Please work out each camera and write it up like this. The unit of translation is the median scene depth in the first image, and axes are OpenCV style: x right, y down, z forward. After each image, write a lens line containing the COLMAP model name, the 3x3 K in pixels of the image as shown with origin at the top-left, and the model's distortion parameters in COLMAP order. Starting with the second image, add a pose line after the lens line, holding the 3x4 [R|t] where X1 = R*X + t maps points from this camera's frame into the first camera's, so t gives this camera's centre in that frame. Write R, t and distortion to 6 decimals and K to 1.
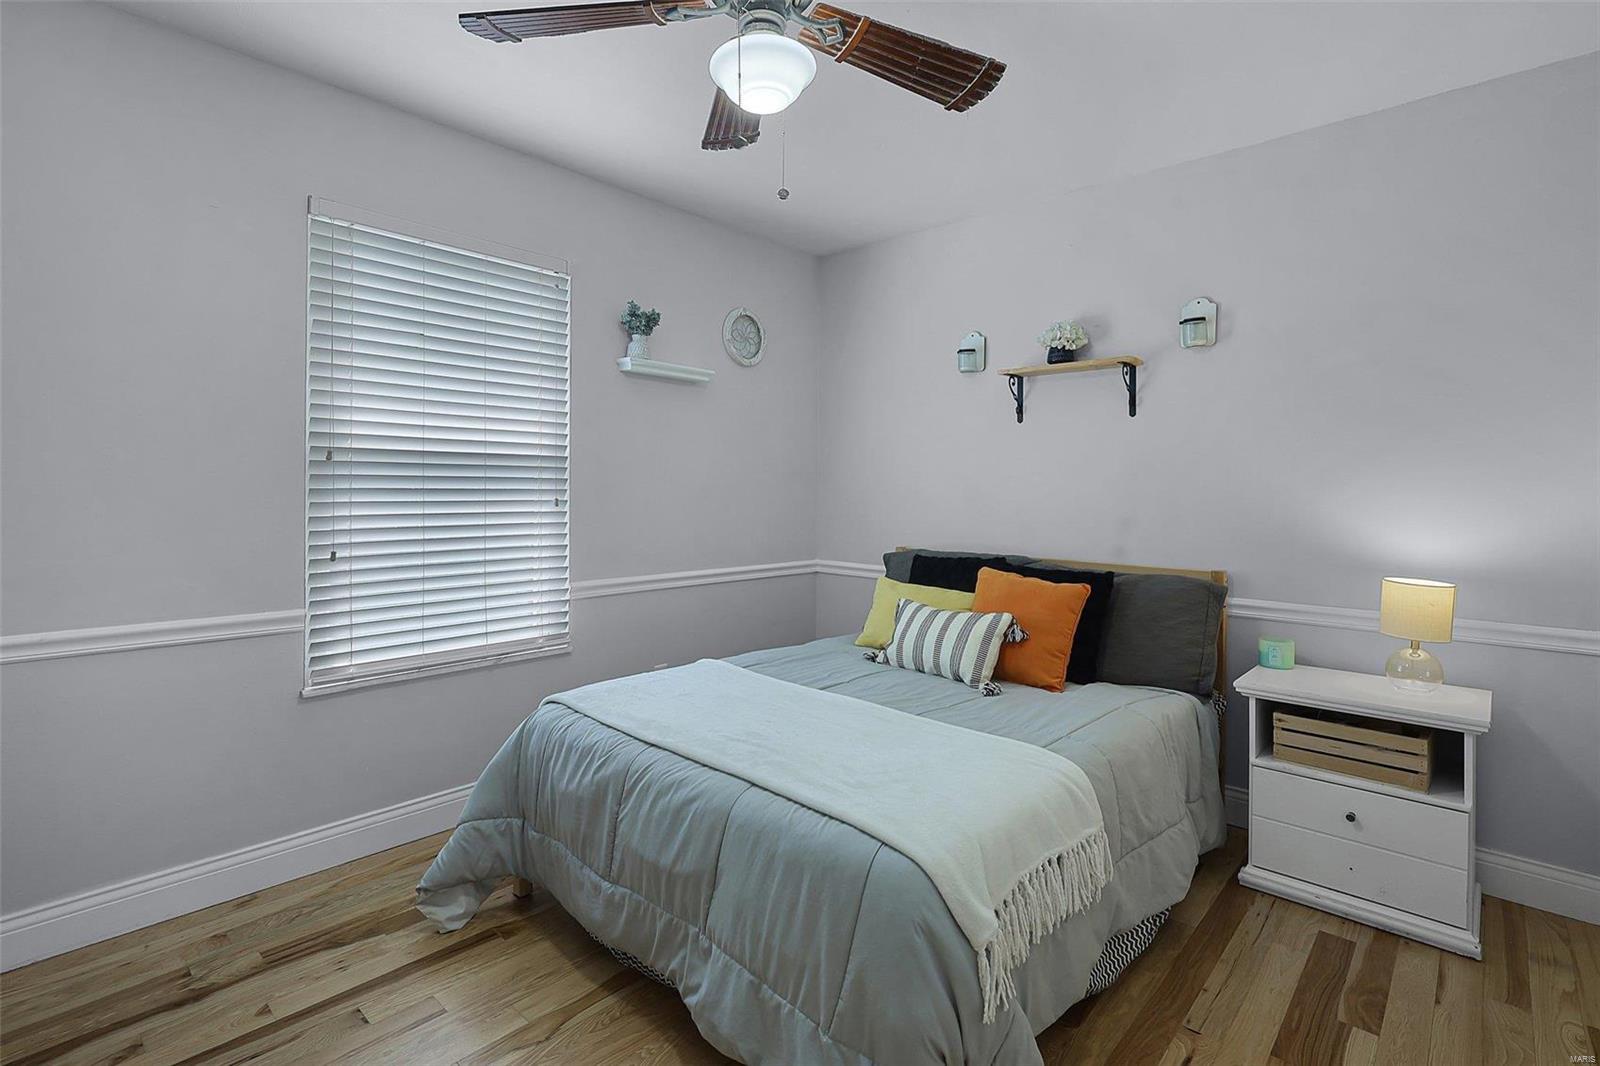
lens RADIAL K [[752.1, 0, 801.6], [0, 752.1, 499.0], [0, 0, 1]] dist [0.000266, 0.000033]
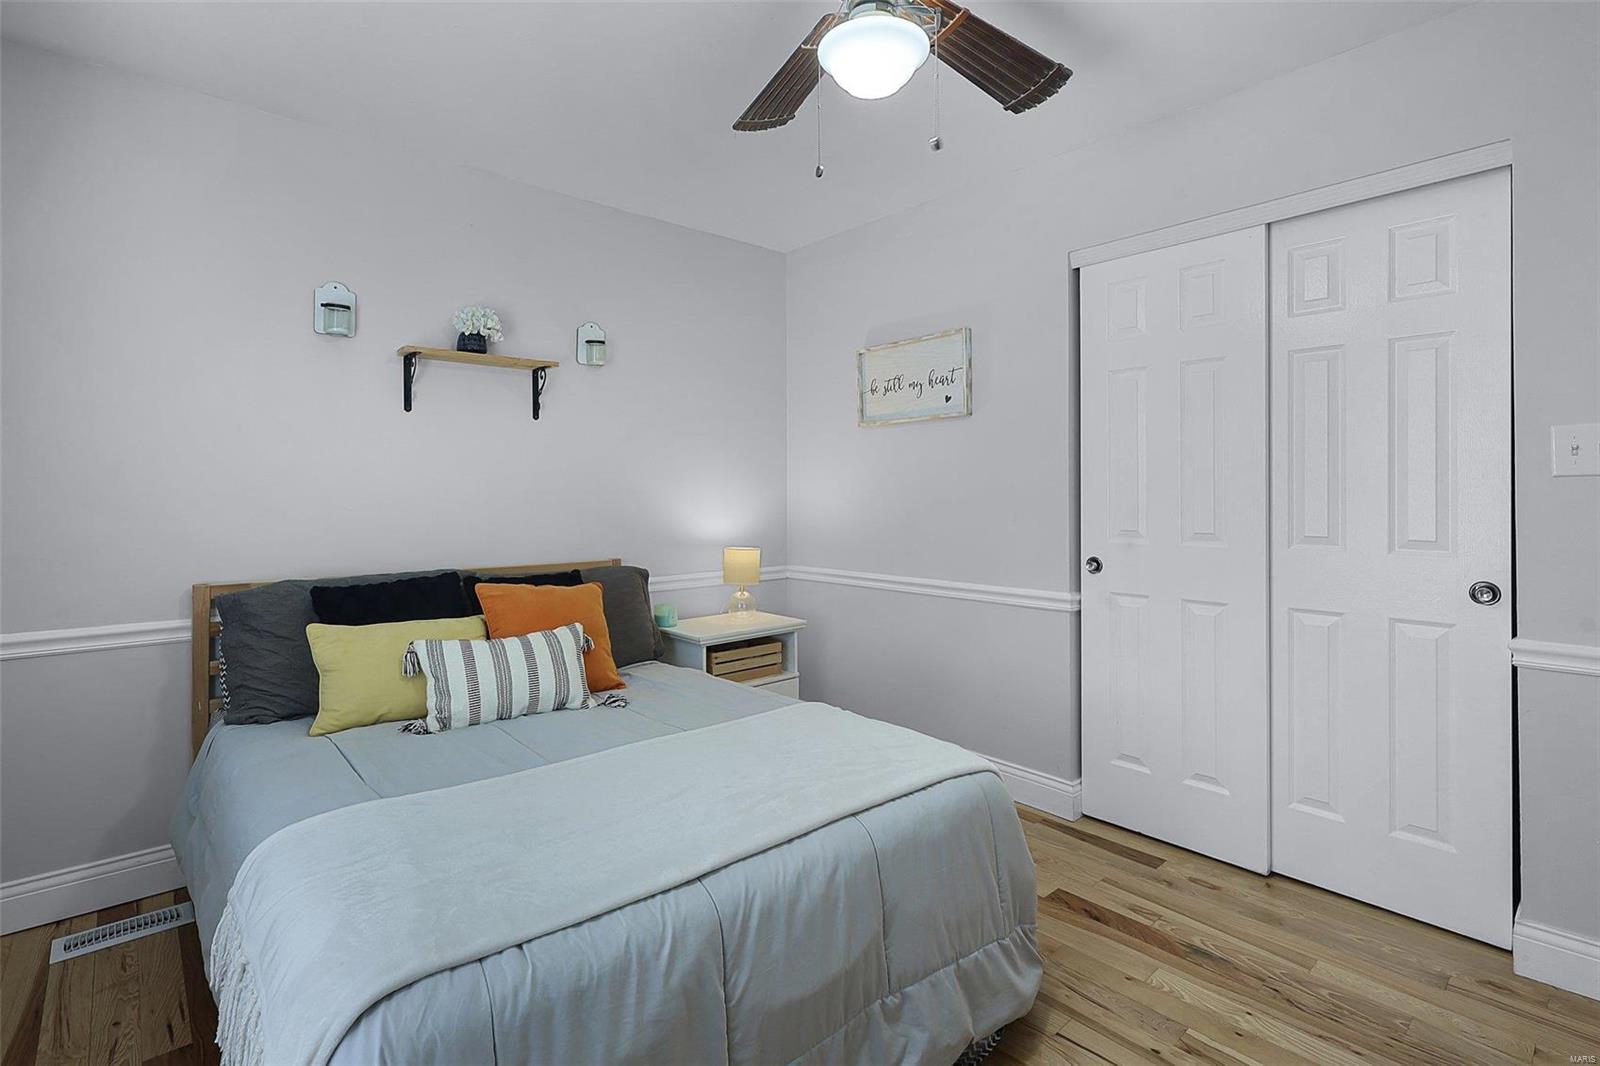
lens RADIAL K [[752.1, 0, 801.6], [0, 752.1, 499.0], [0, 0, 1]] dist [0.000266, 0.000033]
pose [[0.098664, -0.016712, 0.994980, -0.632521], [0.018617, 0.999715, 0.014946, -0.011506], [-0.994947, 0.017049, 0.098947, 0.629313]]
